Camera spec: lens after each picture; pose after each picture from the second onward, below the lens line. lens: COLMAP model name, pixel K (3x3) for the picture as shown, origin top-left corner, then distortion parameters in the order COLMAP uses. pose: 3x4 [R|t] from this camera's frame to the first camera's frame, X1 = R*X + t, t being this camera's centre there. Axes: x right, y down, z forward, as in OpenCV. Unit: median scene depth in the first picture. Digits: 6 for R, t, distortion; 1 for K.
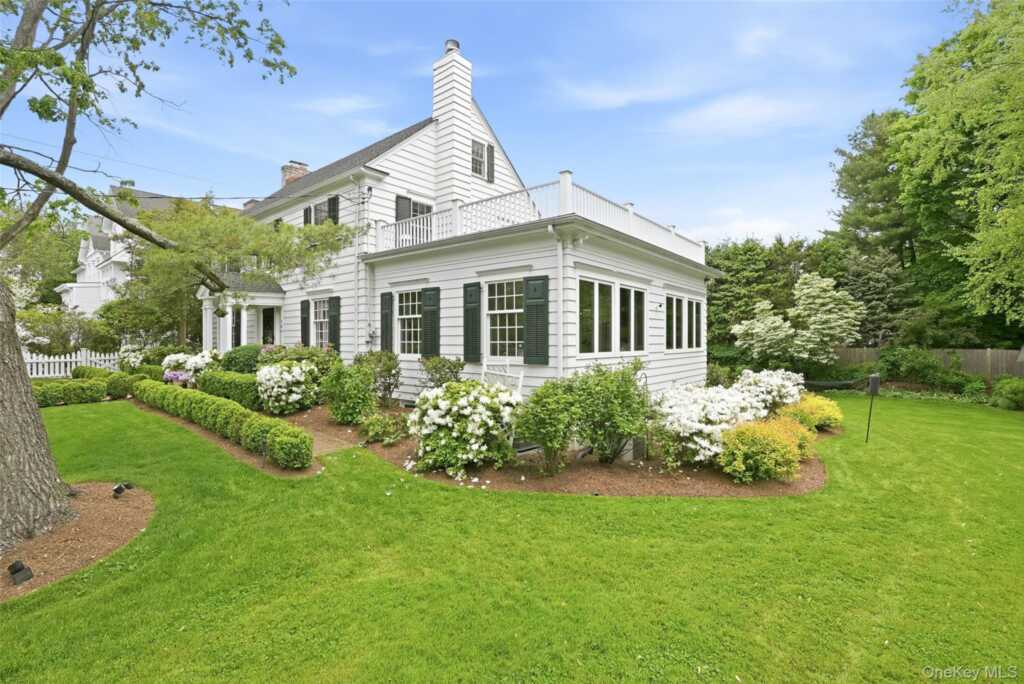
lens RADIAL K [[476.2, 0, 512.0], [0, 476.2, 340.0], [0, 0, 1]] dist [-0.003304, 0.001111]
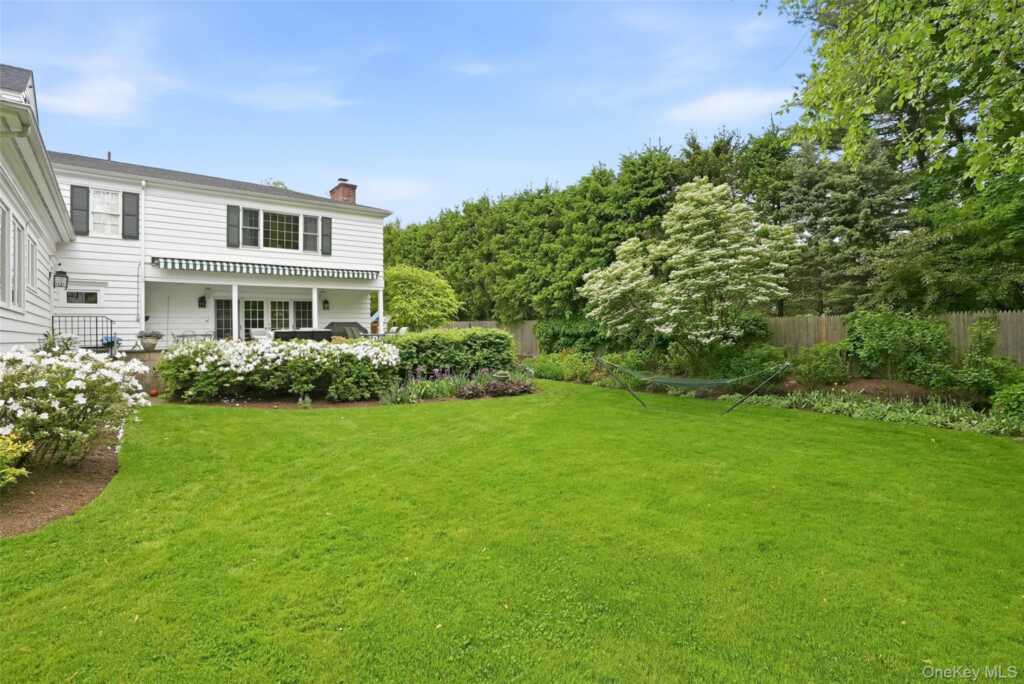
lens RADIAL K [[476.2, 0, 508.6], [0, 476.2, 331.4], [0, 0, 1]] dist [-0.003304, 0.001111]
pose [[0.983917, -0.013758, -0.178093, 0.489624], [0.015138, 0.999865, 0.006391, 0.025974], [0.177981, -0.008985, 0.983993, 0.404959]]
